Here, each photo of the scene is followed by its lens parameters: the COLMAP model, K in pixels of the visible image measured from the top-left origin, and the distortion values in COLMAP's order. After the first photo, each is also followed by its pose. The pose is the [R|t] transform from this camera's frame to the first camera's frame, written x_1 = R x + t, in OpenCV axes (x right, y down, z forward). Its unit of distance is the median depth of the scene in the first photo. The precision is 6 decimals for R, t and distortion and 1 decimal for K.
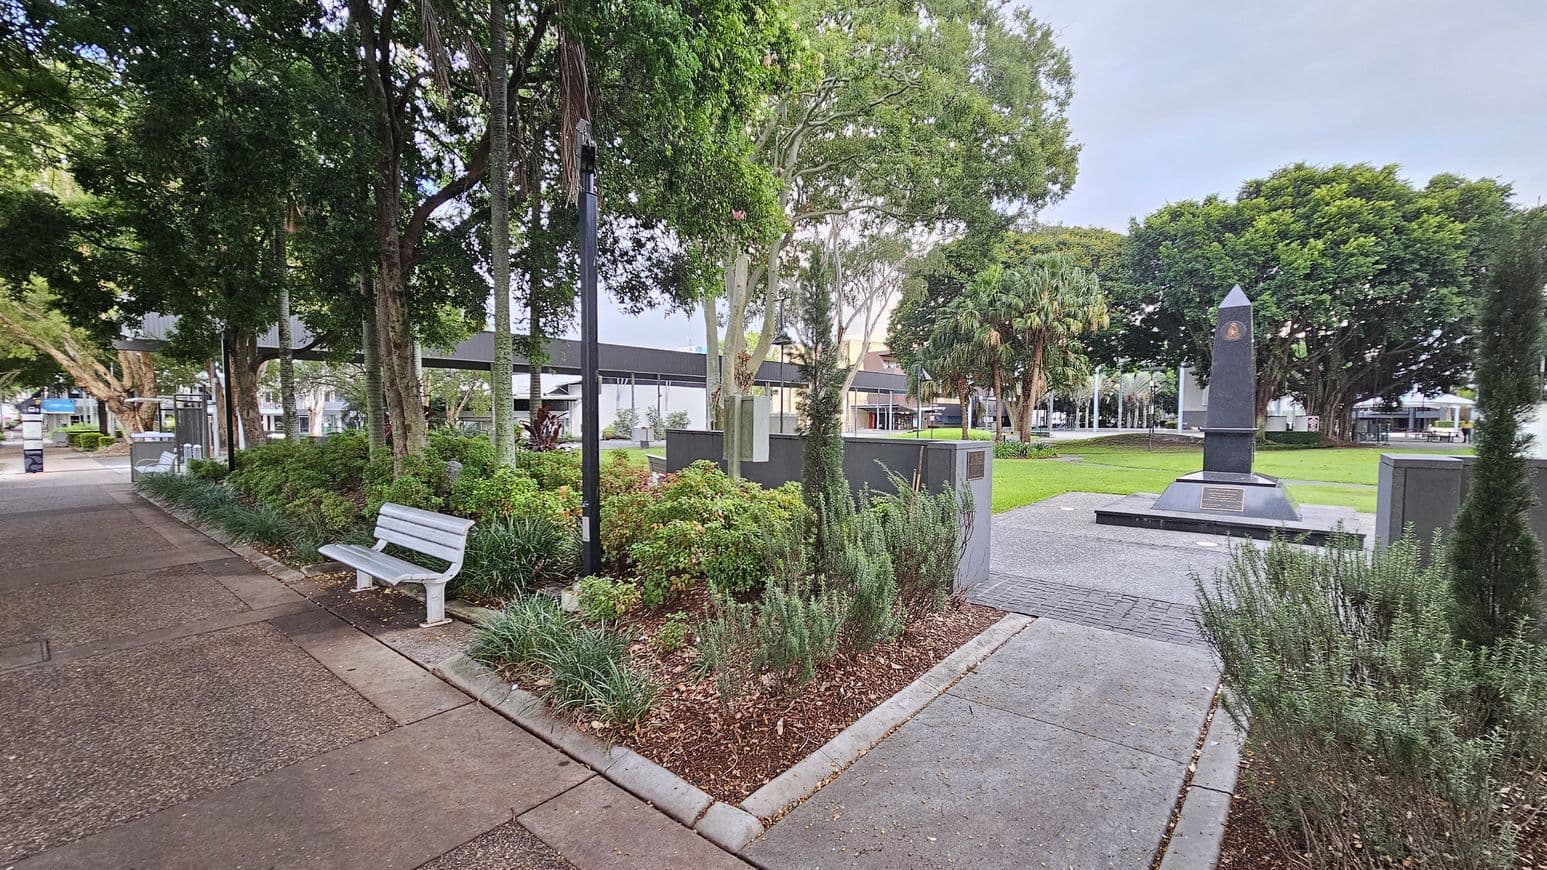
lens RADIAL K [[630.4, 0, 774.6], [0, 630.4, 465.2], [0, 0, 1]] dist [-0.000337, -0.000642]
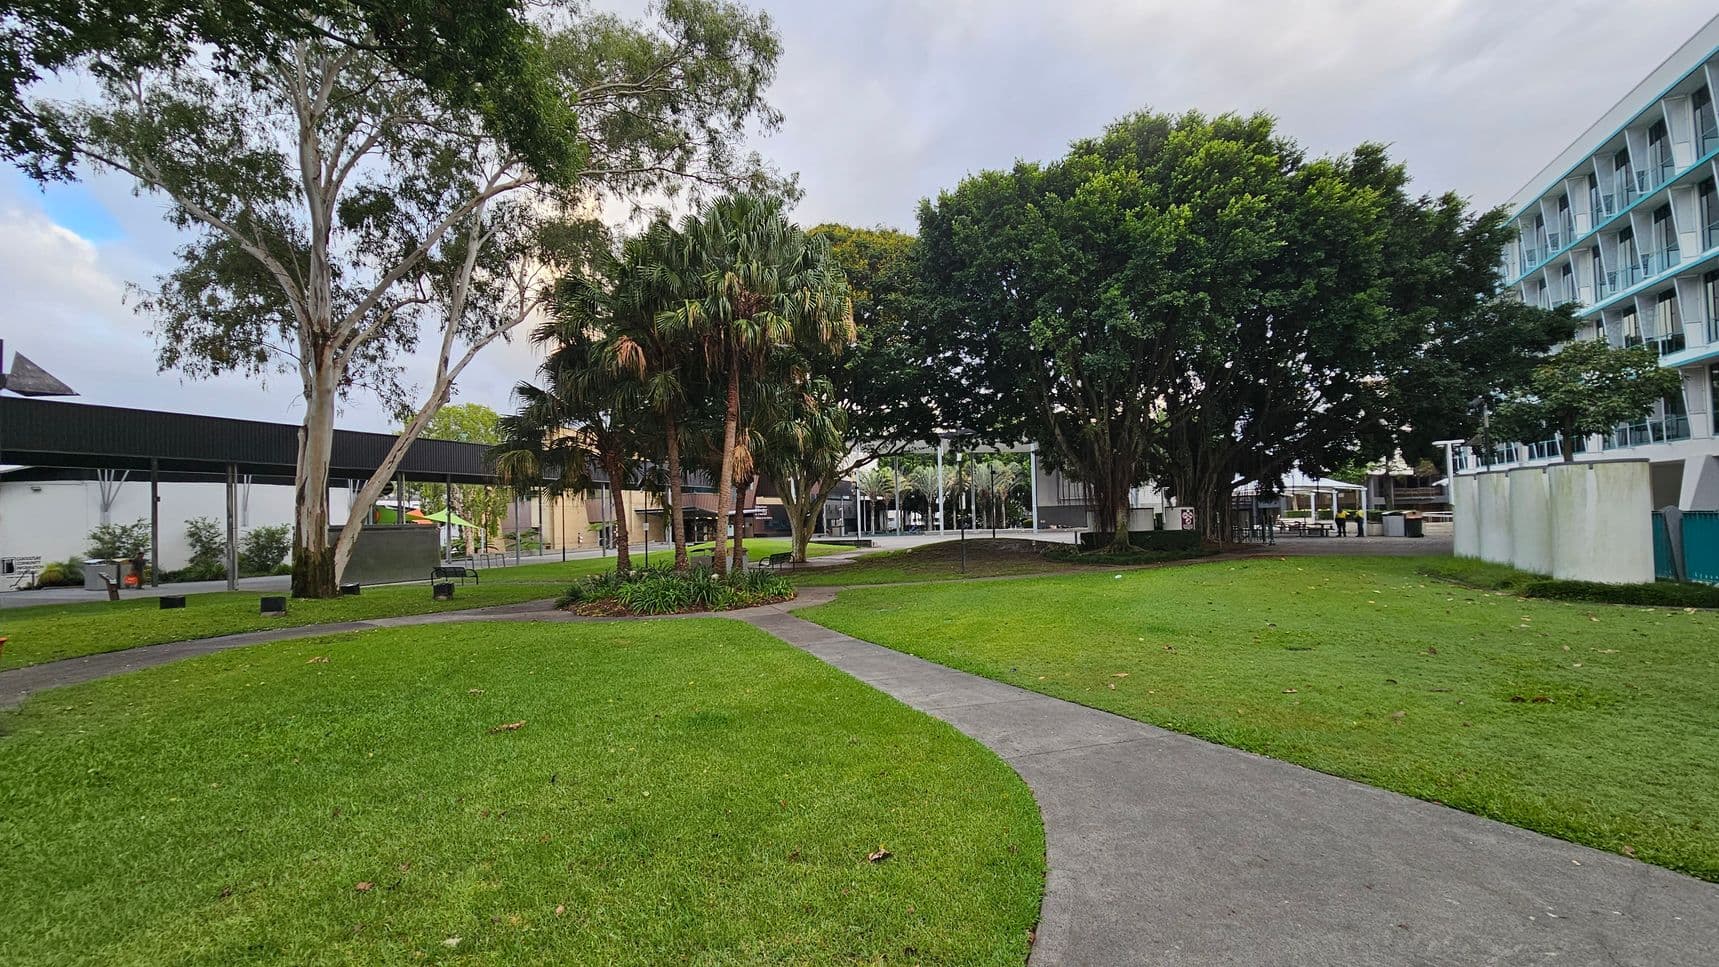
lens RADIAL K [[700.5, 0, 860.8], [0, 700.5, 517.1], [0, 0, 1]] dist [-0.000337, -0.000642]
pose [[0.953885, -0.028203, 0.298845, 0.326084], [0.053143, 0.995717, -0.075657, -0.031565], [-0.295431, 0.088049, 0.951298, 0.429688]]
